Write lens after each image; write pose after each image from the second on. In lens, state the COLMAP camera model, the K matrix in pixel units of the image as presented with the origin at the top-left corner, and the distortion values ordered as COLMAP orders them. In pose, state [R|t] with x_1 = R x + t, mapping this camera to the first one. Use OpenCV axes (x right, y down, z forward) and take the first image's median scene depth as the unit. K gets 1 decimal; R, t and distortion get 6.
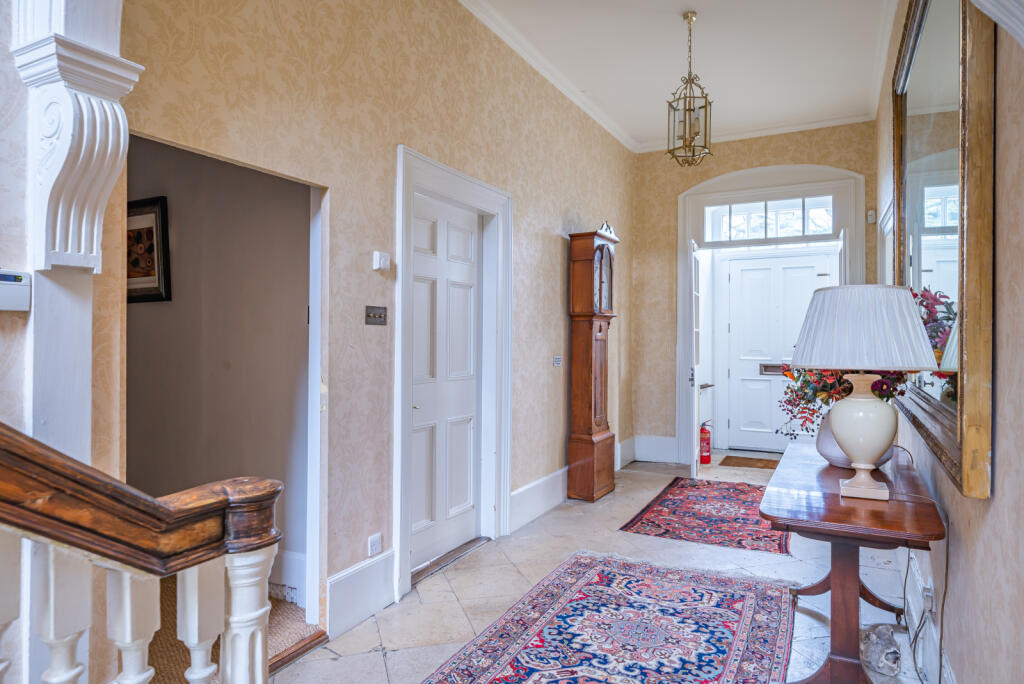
lens RADIAL K [[643.6, 0, 512.0], [0, 643.6, 342.0], [0, 0, 1]] dist [-0.002720, -0.000740]
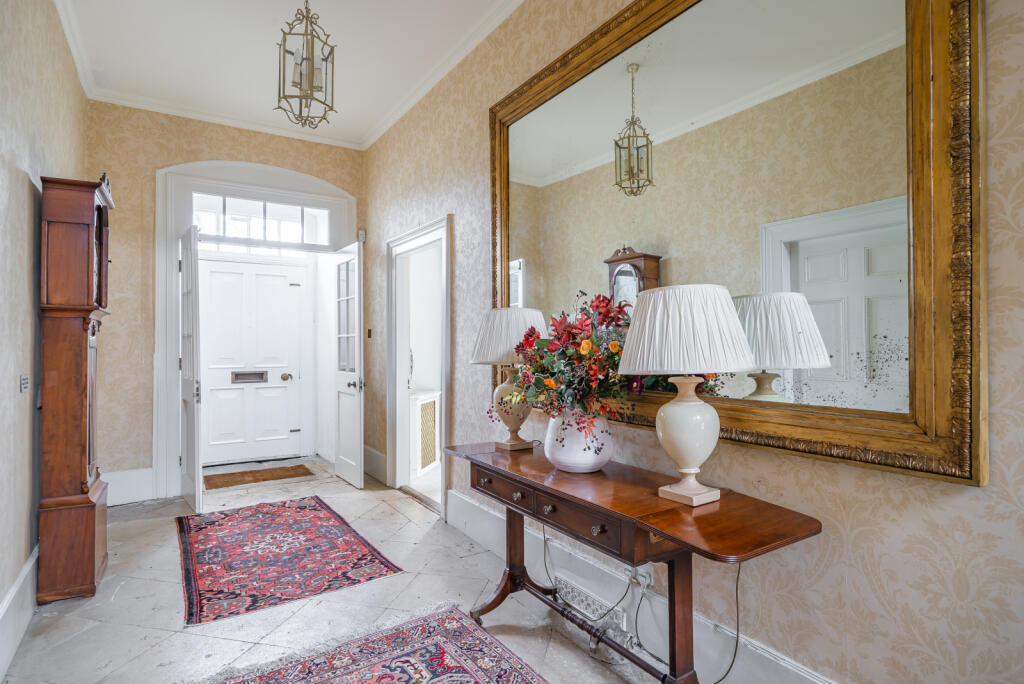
lens RADIAL K [[530.9, 0, 512.0], [0, 530.9, 342.0], [0, 0, 1]] dist [0.003184, 0.000618]
pose [[0.500831, 0.001917, 0.865543, -0.132505], [0.009844, 0.999920, -0.007911, -0.000050], [-0.865489, 0.012483, 0.500772, 0.366142]]
